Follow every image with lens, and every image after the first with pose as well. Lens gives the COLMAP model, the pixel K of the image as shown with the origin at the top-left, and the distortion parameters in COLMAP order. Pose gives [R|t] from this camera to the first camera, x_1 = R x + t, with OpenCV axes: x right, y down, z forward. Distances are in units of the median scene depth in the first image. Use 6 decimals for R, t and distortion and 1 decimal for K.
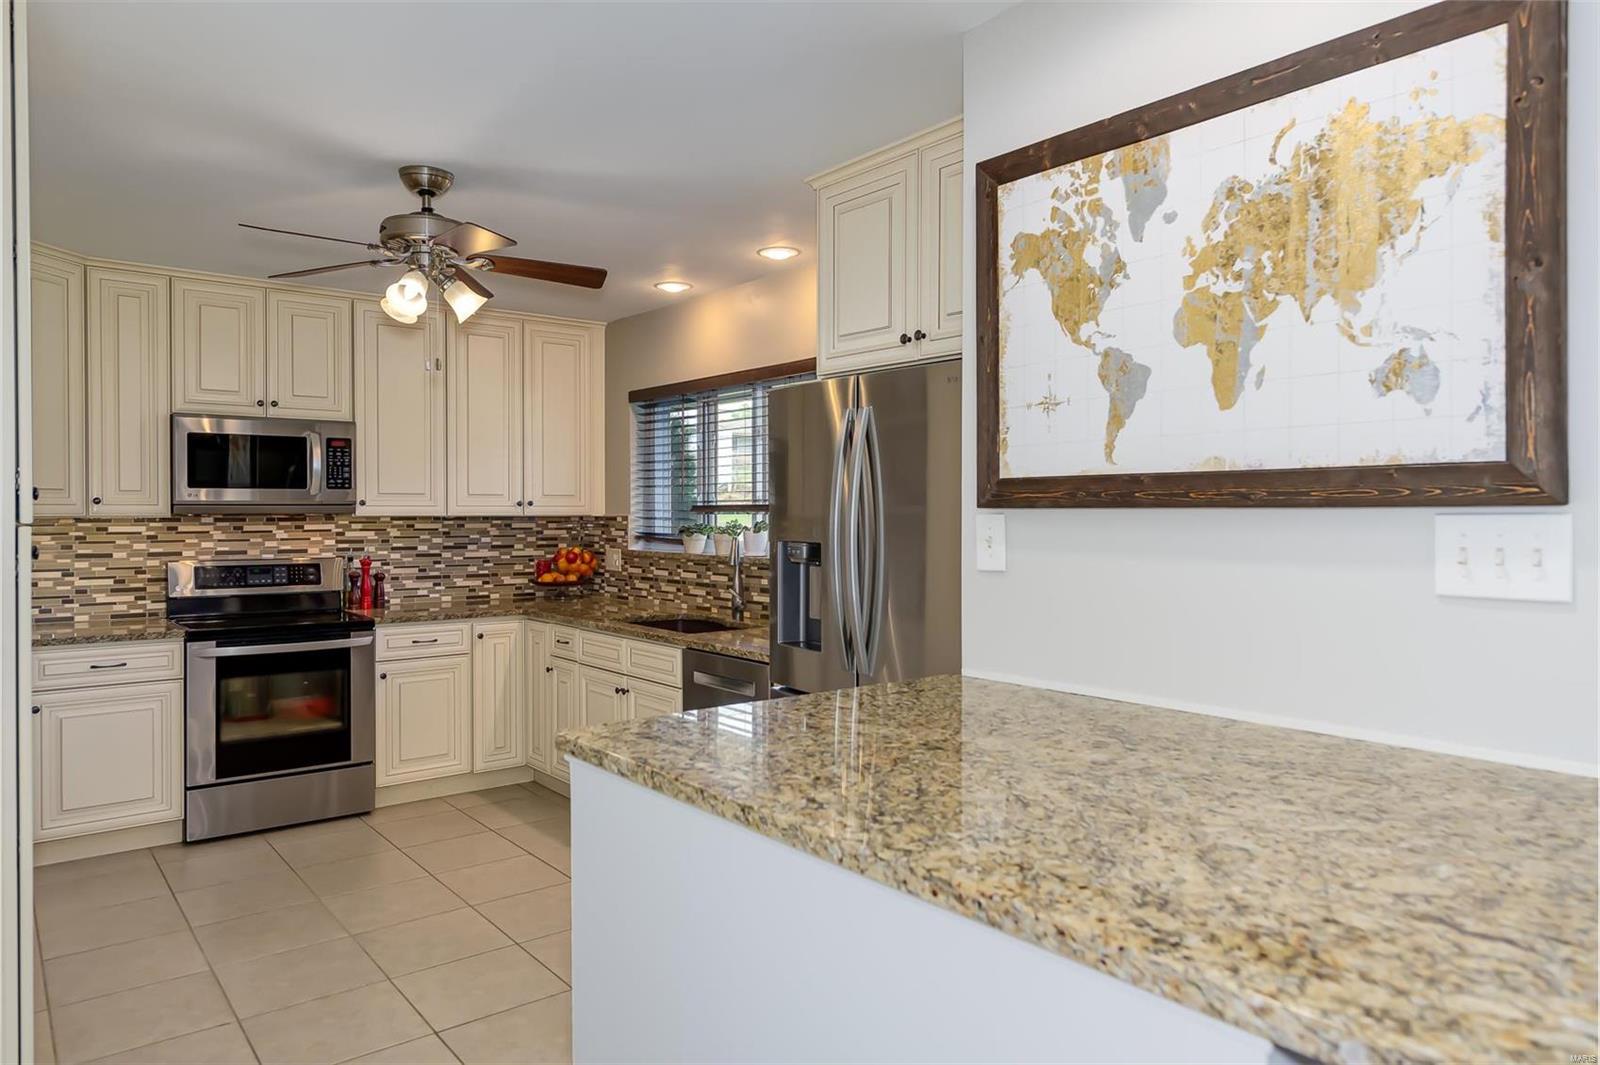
lens RADIAL K [[1079.4, 0, 800.5], [0, 1079.4, 523.3], [0, 0, 1]] dist [-0.002278, -0.000250]
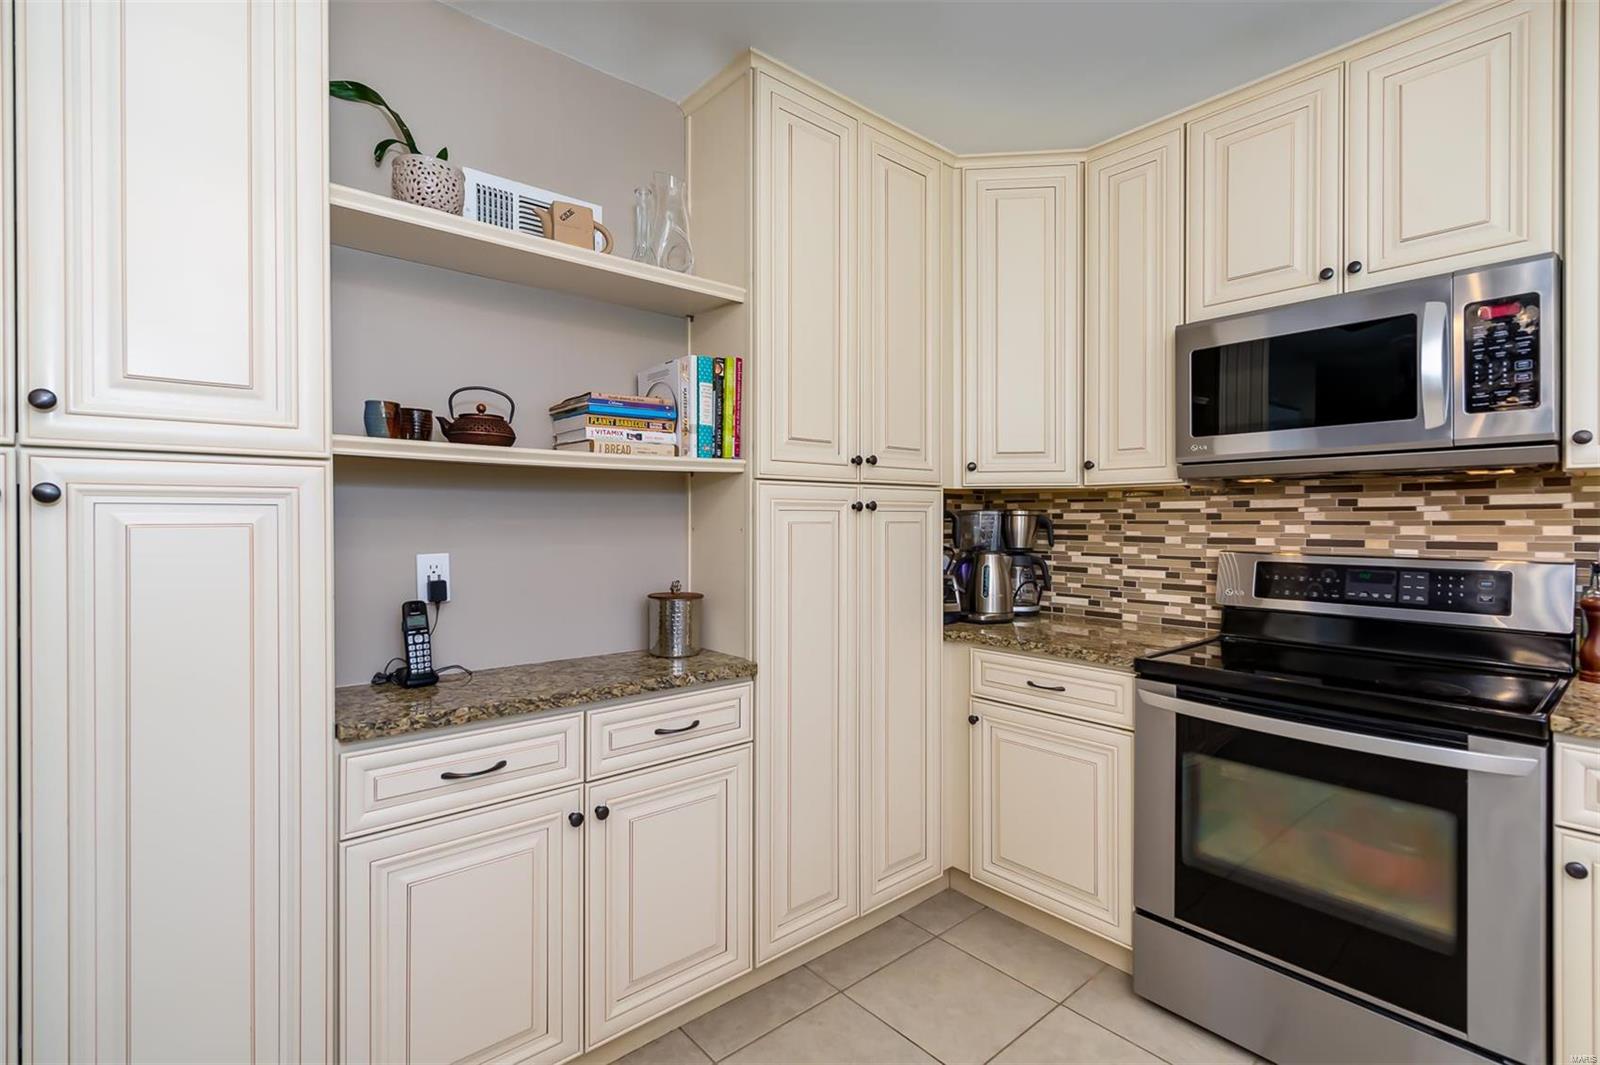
lens RADIAL K [[717.0, 0, 786.1], [0, 717.0, 521.0], [0, 0, 1]] dist [0.004467, -0.002933]
pose [[0.032061, 0.002417, -0.999483, -0.136312], [-0.012675, 0.999918, 0.002012, 0.017937], [0.999406, 0.012604, 0.032089, 0.685972]]
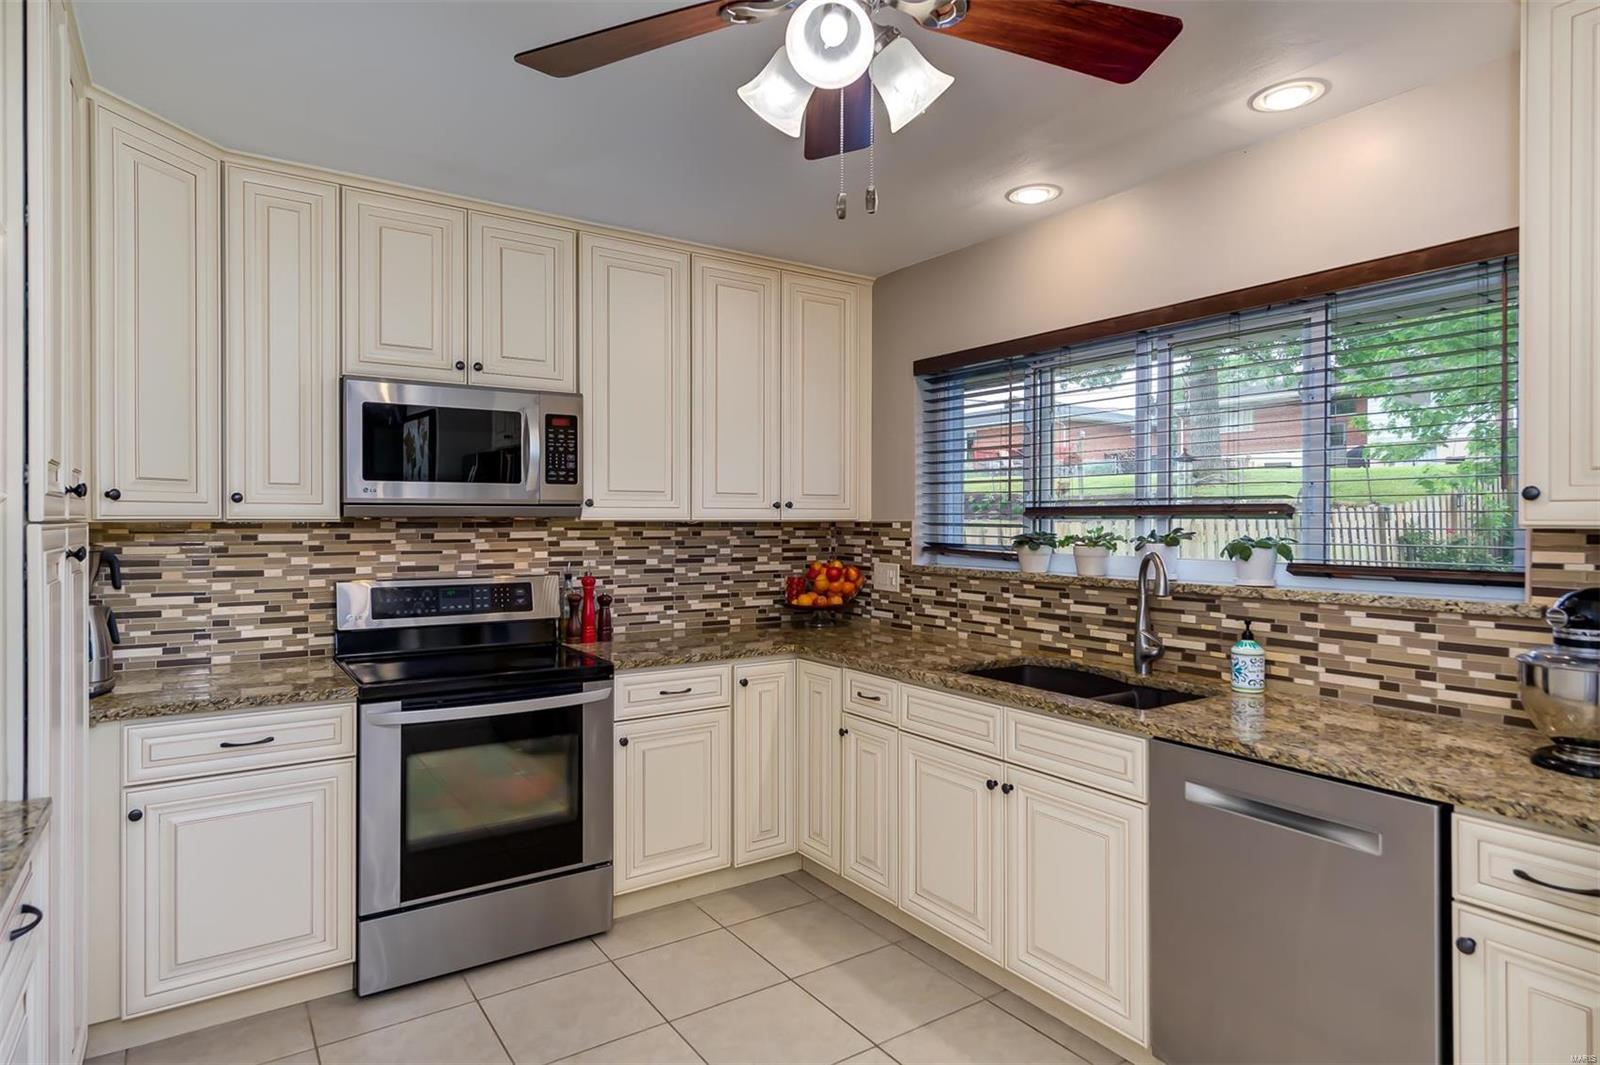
lens RADIAL K [[897.0, 0, 794.4], [0, 897.0, 526.0], [0, 0, 1]] dist [0.003209, -0.003074]
pose [[0.997778, 0.002426, -0.066576, -0.226577], [-0.002654, 0.999991, -0.003330, -0.001214], [0.066567, 0.003500, 0.997776, 0.396443]]
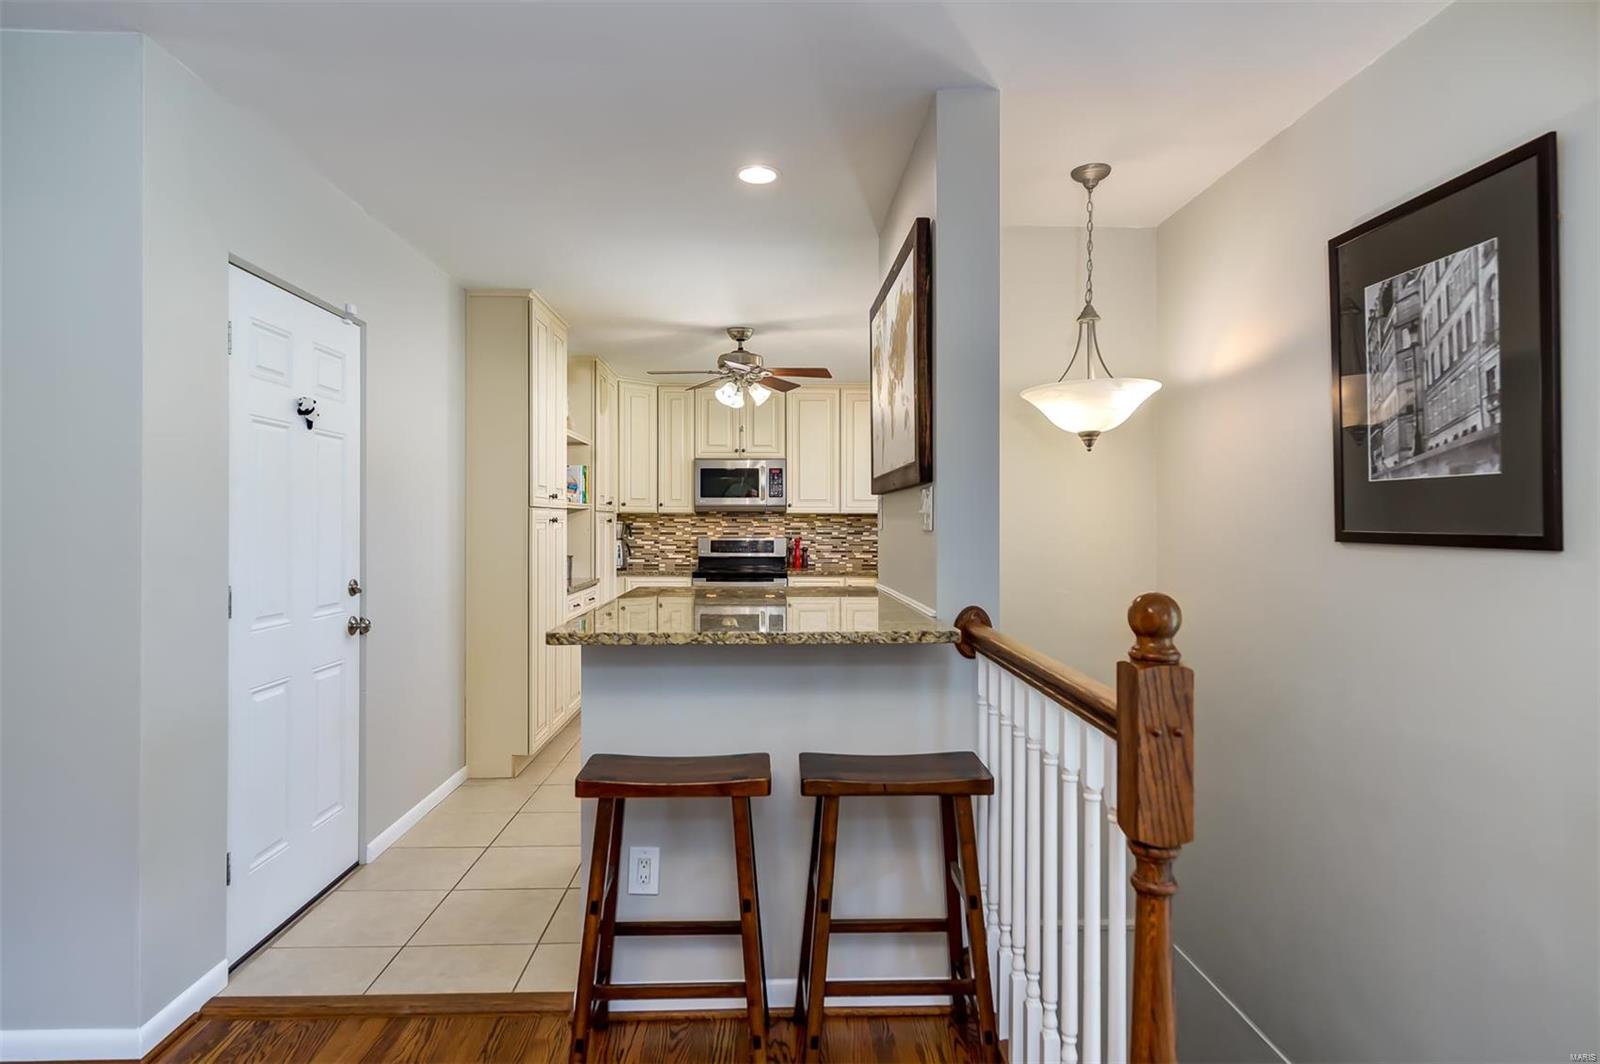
lens RADIAL K [[885.7, 0, 763.7], [0, 885.7, 521.7], [0, 0, 1]] dist [0.001955, -0.000034]
pose [[0.787813, 0.001942, -0.615911, 0.436812], [-0.010680, 0.999888, -0.010508, 0.022634], [0.615822, 0.014857, 0.787745, -0.140581]]
